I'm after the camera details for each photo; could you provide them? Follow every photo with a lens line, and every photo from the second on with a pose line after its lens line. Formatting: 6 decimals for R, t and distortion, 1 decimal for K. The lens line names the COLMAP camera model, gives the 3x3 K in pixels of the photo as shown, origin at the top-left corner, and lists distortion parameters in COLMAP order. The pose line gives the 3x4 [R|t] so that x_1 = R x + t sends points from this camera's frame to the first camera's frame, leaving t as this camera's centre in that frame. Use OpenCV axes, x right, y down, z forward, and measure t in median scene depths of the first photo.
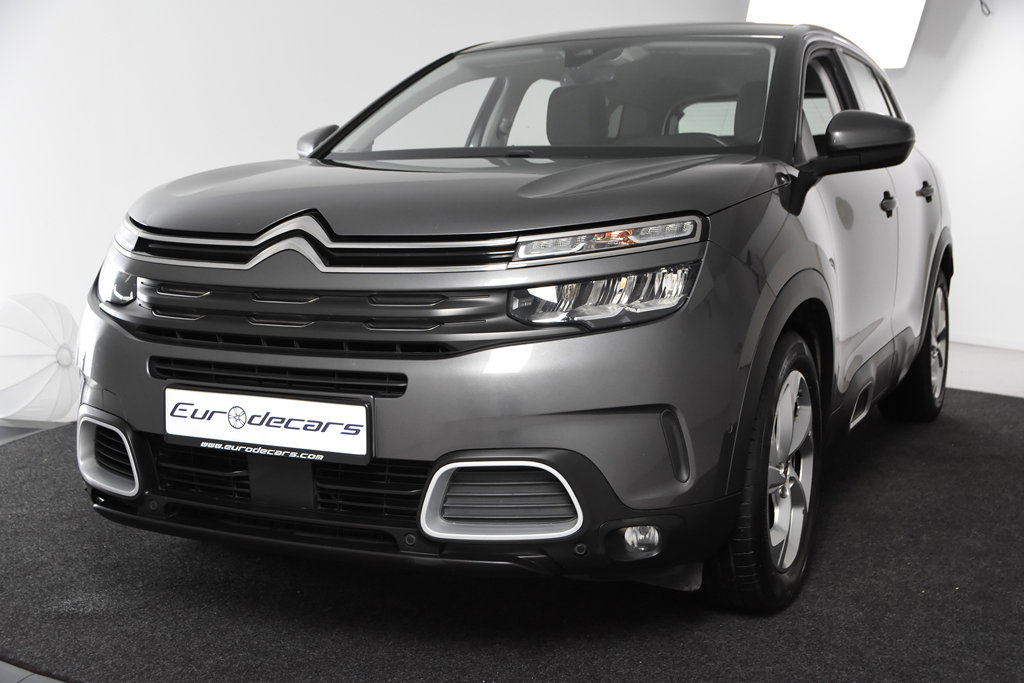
lens RADIAL K [[1315.1, 0, 513.4], [0, 1315.1, 340.1], [0, 0, 1]] dist [0.028232, 0.000000]
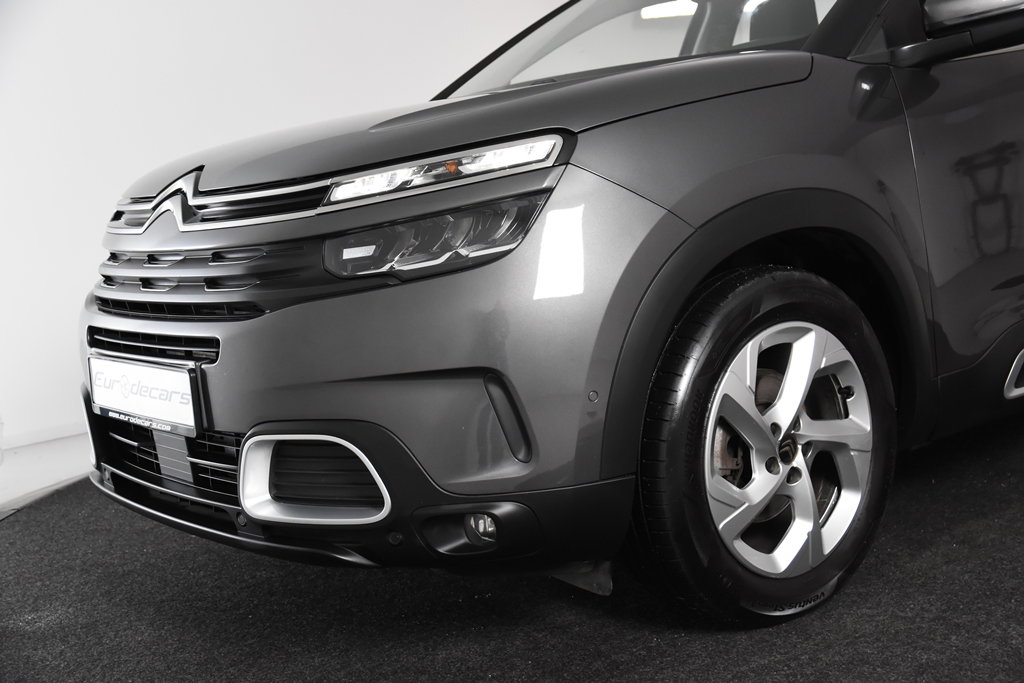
lens RADIAL K [[1315.1, 0, 508.5], [0, 1315.1, 341.4], [0, 0, 1]] dist [0.028232, 0.000000]
pose [[0.892388, -0.020896, -0.450784, 0.492643], [0.032656, 0.999299, 0.018326, 0.017467], [0.450085, -0.031075, 0.892445, 0.269305]]
